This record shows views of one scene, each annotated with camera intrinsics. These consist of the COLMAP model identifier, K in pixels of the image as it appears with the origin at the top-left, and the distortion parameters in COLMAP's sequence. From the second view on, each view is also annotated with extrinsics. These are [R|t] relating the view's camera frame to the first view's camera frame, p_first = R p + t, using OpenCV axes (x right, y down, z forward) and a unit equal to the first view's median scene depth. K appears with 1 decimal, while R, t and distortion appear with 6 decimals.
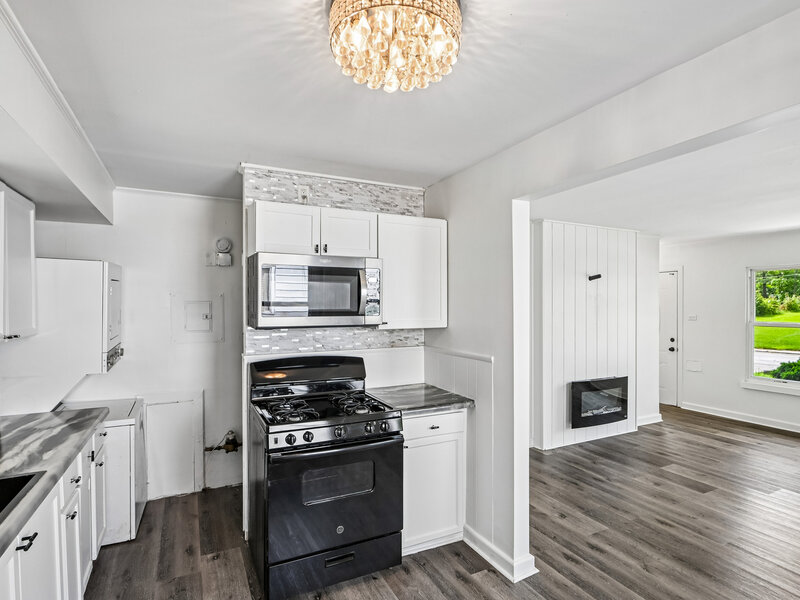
lens RADIAL K [[429.6, 0, 399.1], [0, 429.6, 307.9], [0, 0, 1]] dist [-0.001271, -0.000088]
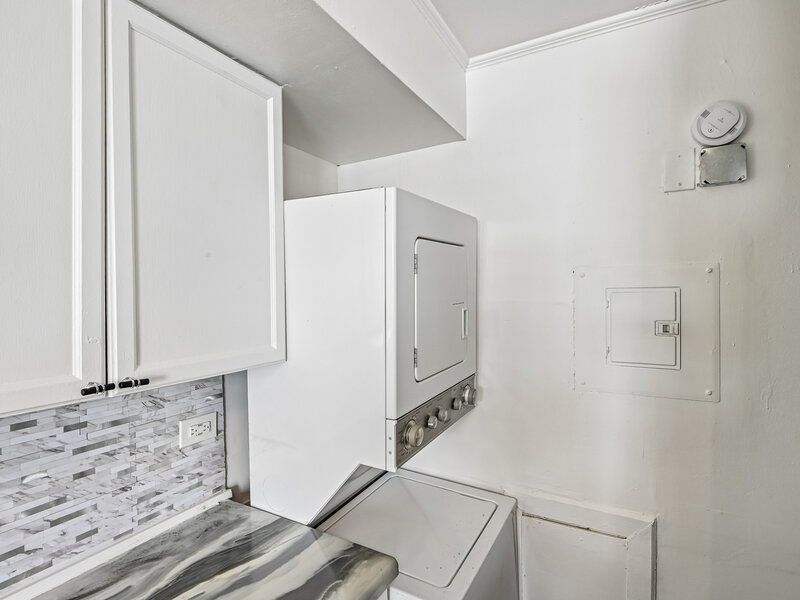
lens RADIAL K [[407.7, 0, 396.2], [0, 407.7, 299.8], [0, 0, 1]] dist [-0.013918, -0.001531]
pose [[0.550900, 0.005195, -0.834555, -0.318007], [-0.006429, 0.999977, 0.001981, -0.005552], [0.834547, 0.004274, 0.550921, 0.683422]]
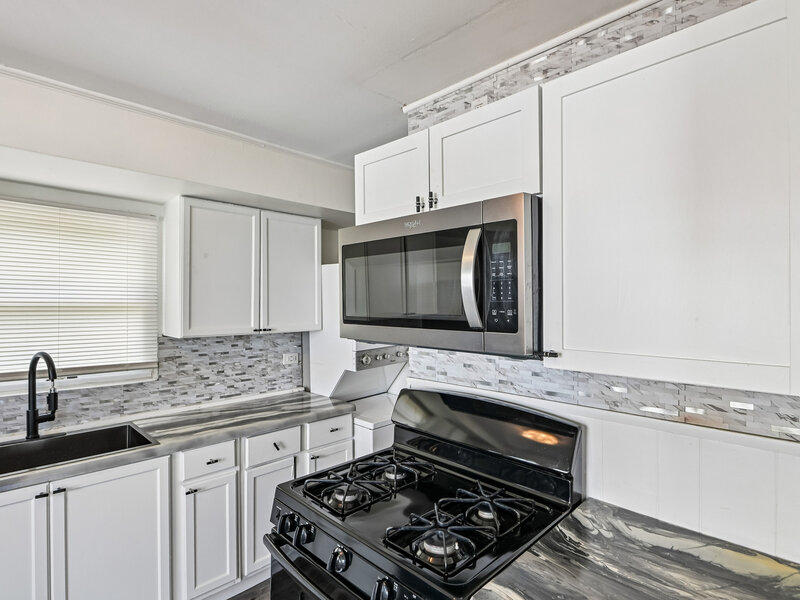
lens RADIAL K [[422.3, 0, 400.0], [0, 422.3, 300.0], [0, 0, 1]] dist [-0.012997, -0.001388]
pose [[0.300810, -0.006140, -0.953664, 0.263419], [-0.011482, 0.999883, -0.010060, -0.007636], [0.953615, 0.013977, 0.300705, 0.685557]]
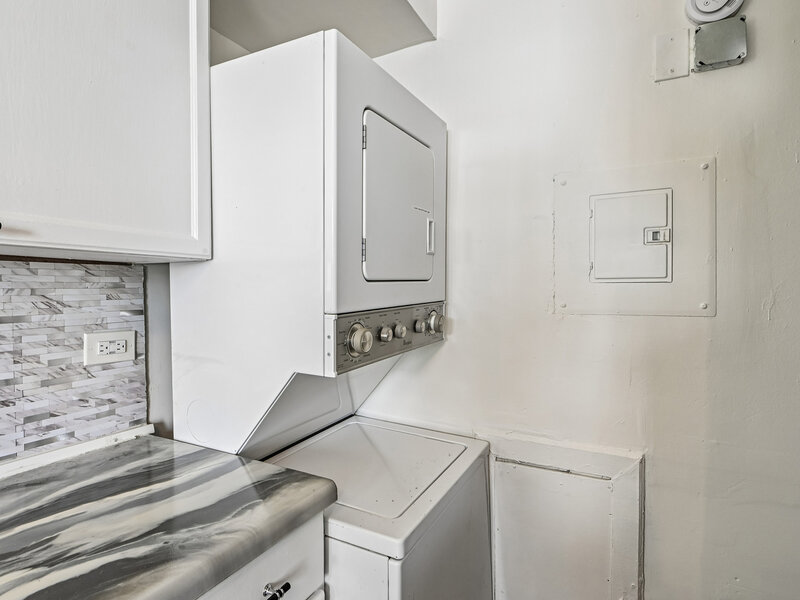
lens RADIAL K [[422.3, 0, 400.0], [0, 422.3, 300.0], [0, 0, 1]] dist [-0.012997, -0.001388]
pose [[0.579607, 0.011230, -0.814819, -0.336034], [-0.013587, 0.999899, 0.004116, 0.078741], [0.814783, 0.008686, 0.579701, 0.734355]]
